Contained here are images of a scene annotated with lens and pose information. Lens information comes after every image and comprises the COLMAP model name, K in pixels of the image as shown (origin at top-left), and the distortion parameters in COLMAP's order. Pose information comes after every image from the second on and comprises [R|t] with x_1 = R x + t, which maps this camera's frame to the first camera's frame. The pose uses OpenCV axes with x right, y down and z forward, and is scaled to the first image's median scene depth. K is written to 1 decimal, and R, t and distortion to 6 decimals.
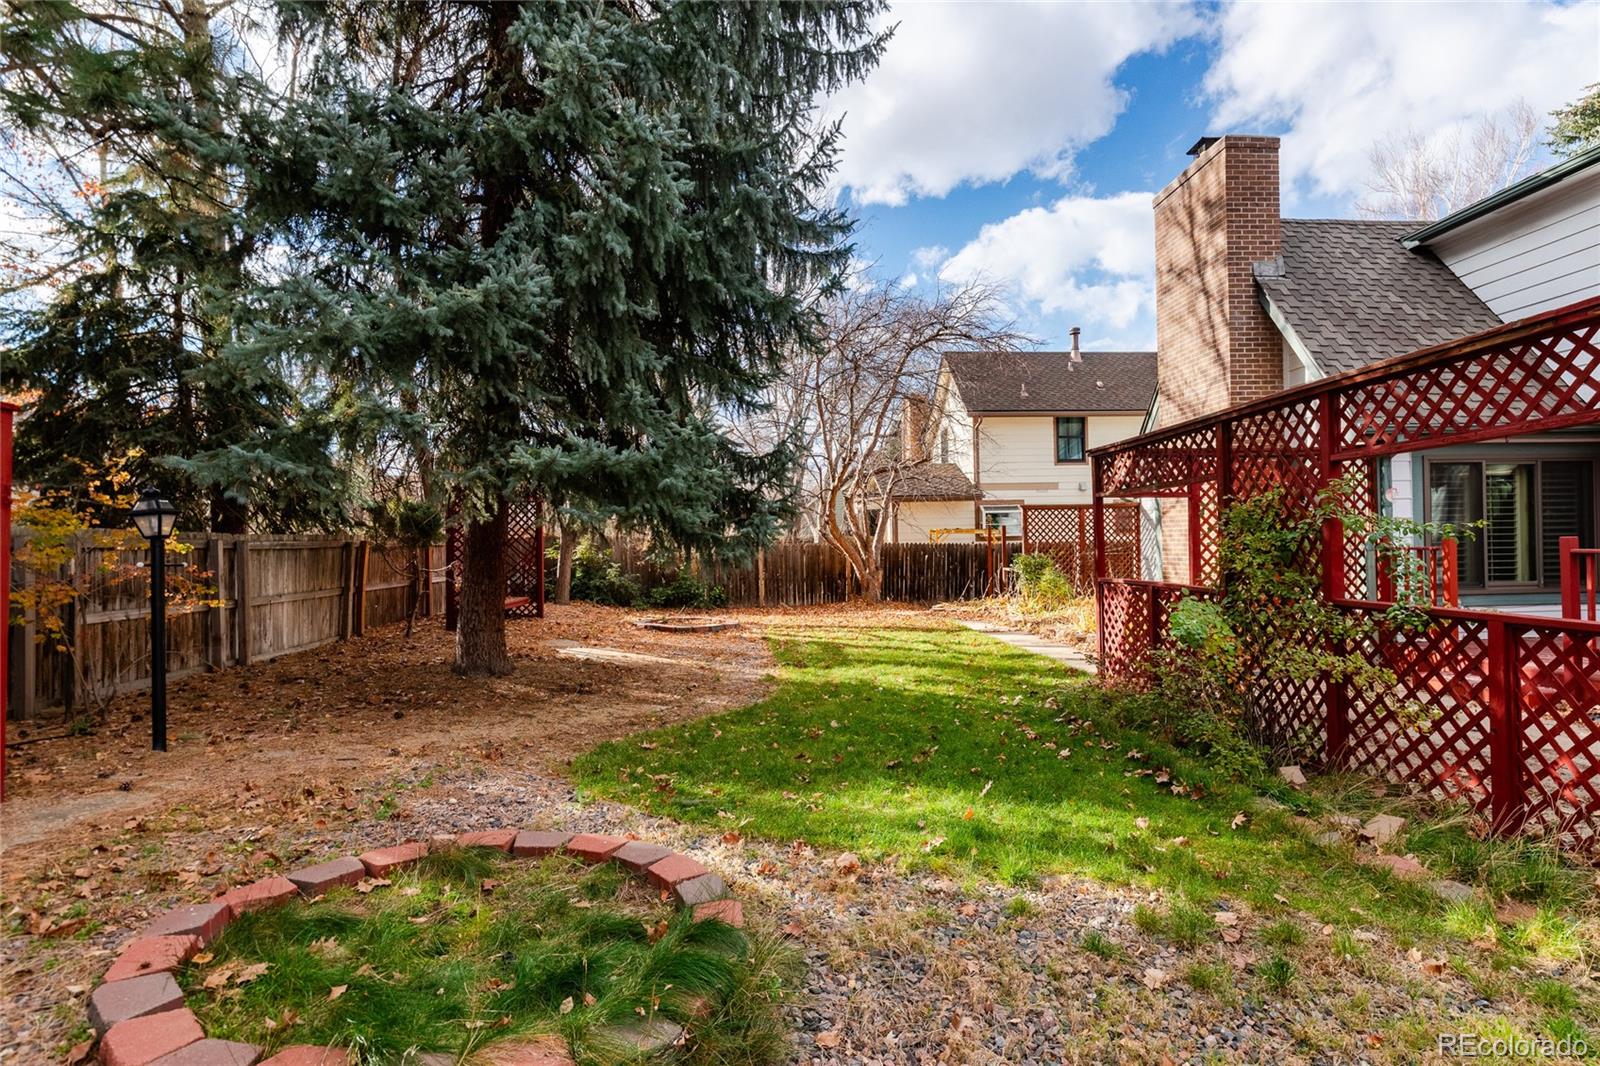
lens RADIAL K [[789.7, 0, 816.3], [0, 789.7, 534.0], [0, 0, 1]] dist [-0.005235, 0.002103]
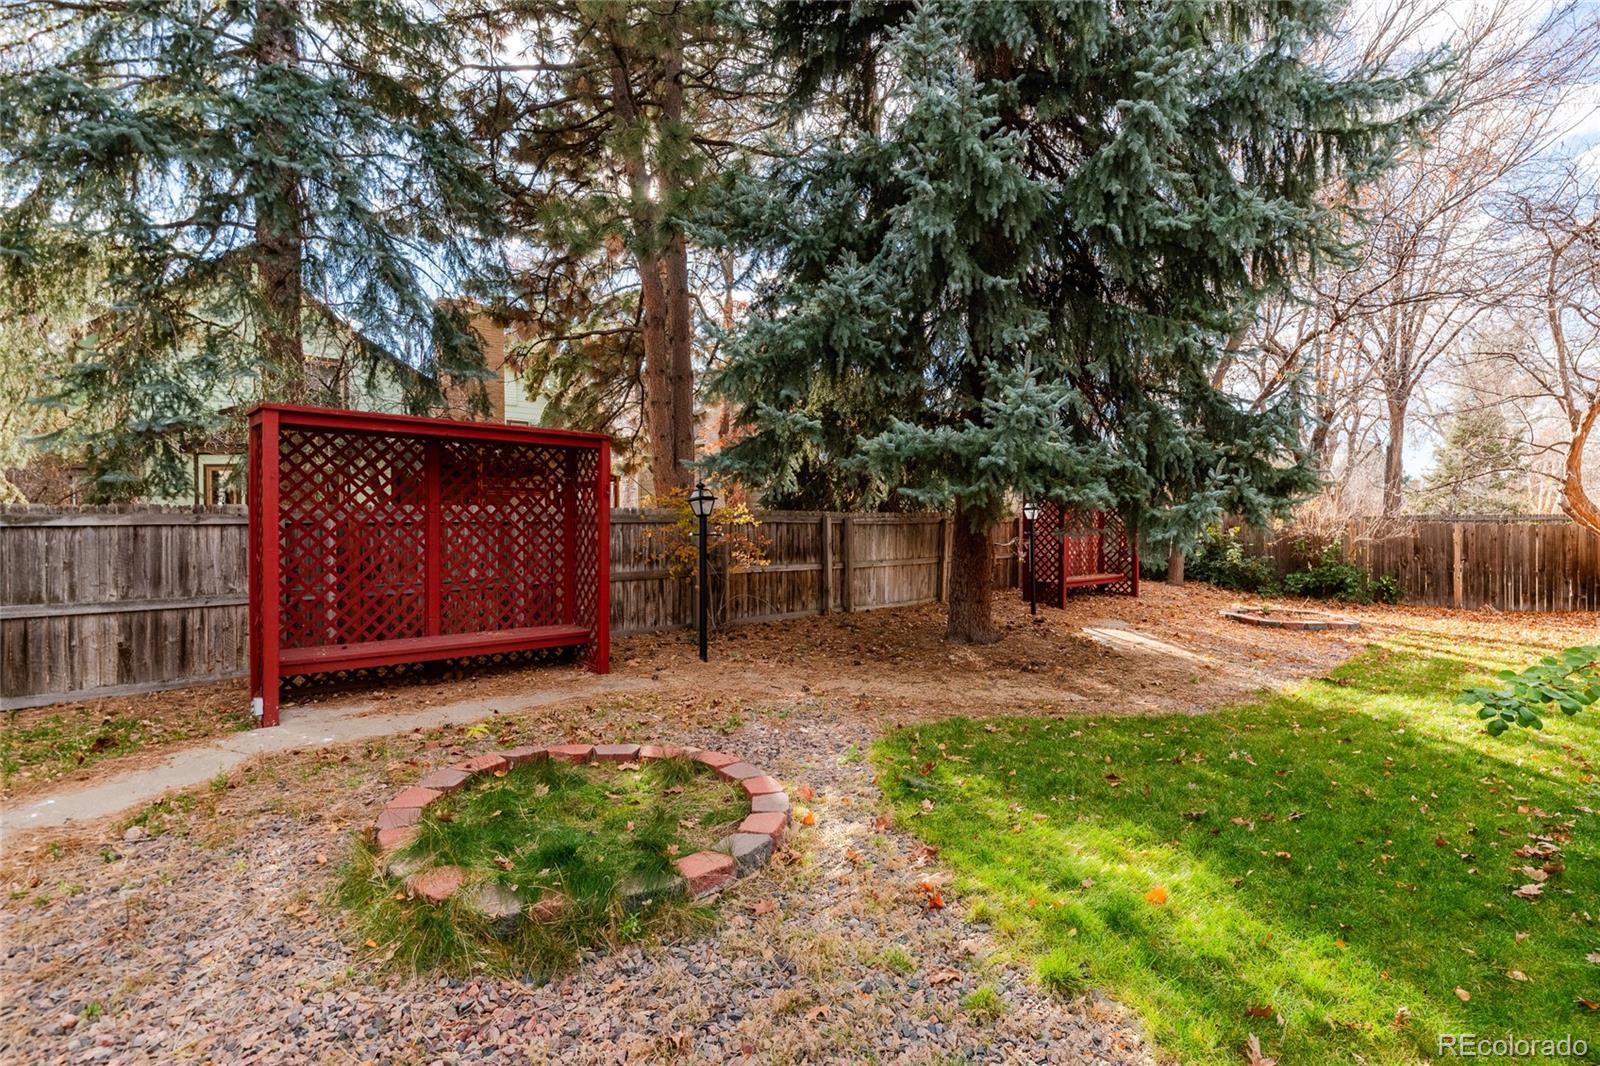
lens RADIAL K [[789.7, 0, 815.0], [0, 789.7, 532.0], [0, 0, 1]] dist [-0.005235, 0.002103]
pose [[0.630702, 0.017033, -0.775839, 0.539577], [0.004824, 0.999654, 0.025868, -0.002777], [0.776010, -0.020058, 0.630401, 0.290480]]
